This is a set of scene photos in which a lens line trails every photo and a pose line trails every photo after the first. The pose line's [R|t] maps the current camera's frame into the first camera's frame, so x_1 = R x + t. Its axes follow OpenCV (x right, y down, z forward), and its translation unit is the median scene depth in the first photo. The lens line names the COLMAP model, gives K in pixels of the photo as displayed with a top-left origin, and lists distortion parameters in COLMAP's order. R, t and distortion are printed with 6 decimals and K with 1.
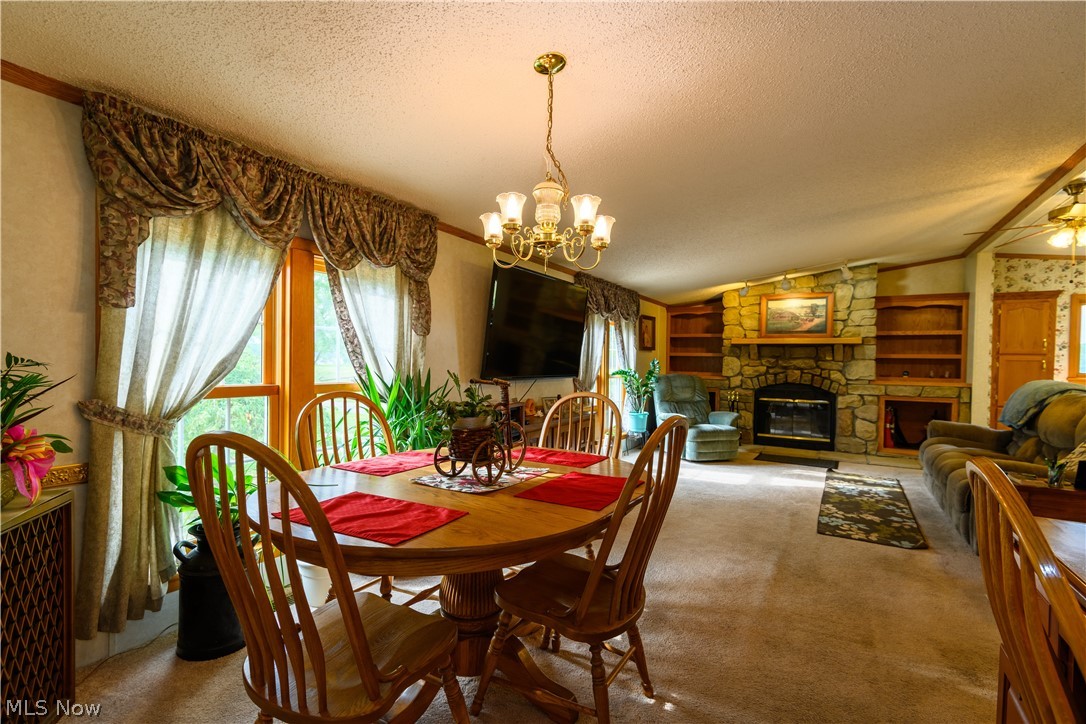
lens RADIAL K [[518.8, 0, 538.0], [0, 518.8, 368.1], [0, 0, 1]] dist [0.019065, -0.005913]
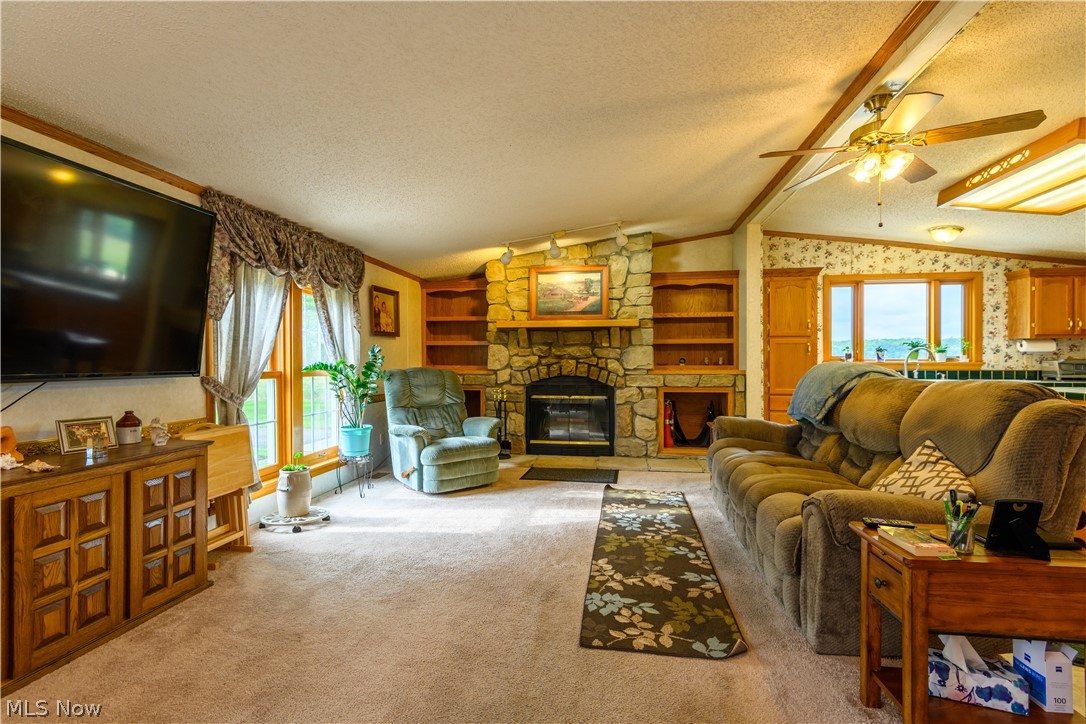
lens RADIAL K [[518.8, 0, 543.9], [0, 518.8, 355.5], [0, 0, 1]] dist [0.019065, -0.005913]
pose [[0.930497, -0.014685, 0.366006, 0.171452], [0.022973, 0.999569, -0.018298, 0.012010], [-0.365579, 0.025435, 0.930433, 0.280059]]
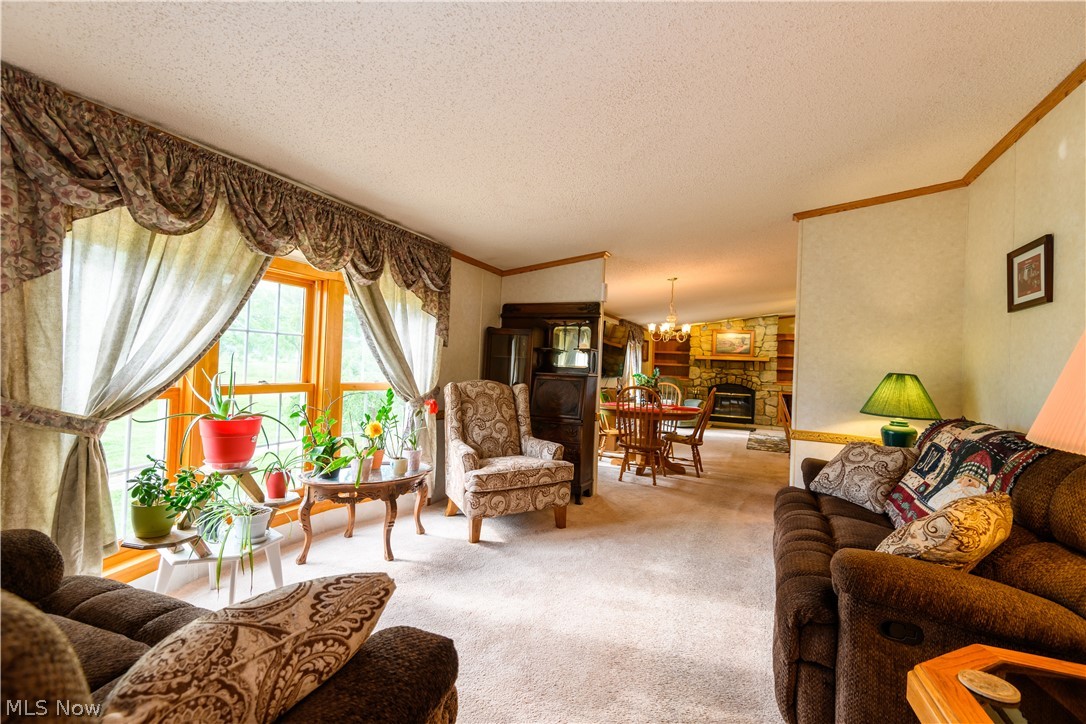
lens RADIAL K [[518.8, 0, 557.8], [0, 518.8, 362.9], [0, 0, 1]] dist [0.019065, -0.005913]
pose [[0.987249, 0.019659, 0.157962, -0.344555], [-0.017034, 0.999694, -0.017960, 0.002010], [-0.158267, 0.015040, 0.987282, -0.593745]]
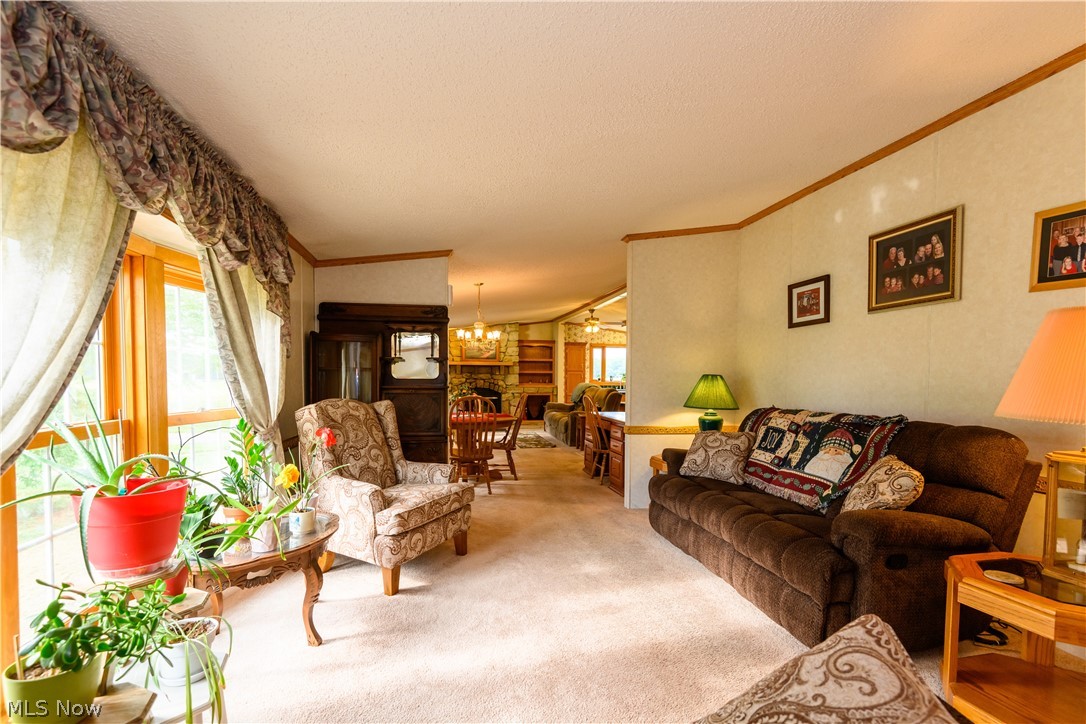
lens RADIAL K [[518.8, 0, 566.7], [0, 518.8, 402.5], [0, 0, 1]] dist [0.019065, -0.005913]
pose [[0.726615, -0.049334, 0.685272, -0.517596], [0.020197, 0.998521, 0.050469, -0.004395], [-0.686748, -0.022831, 0.726537, -0.481035]]
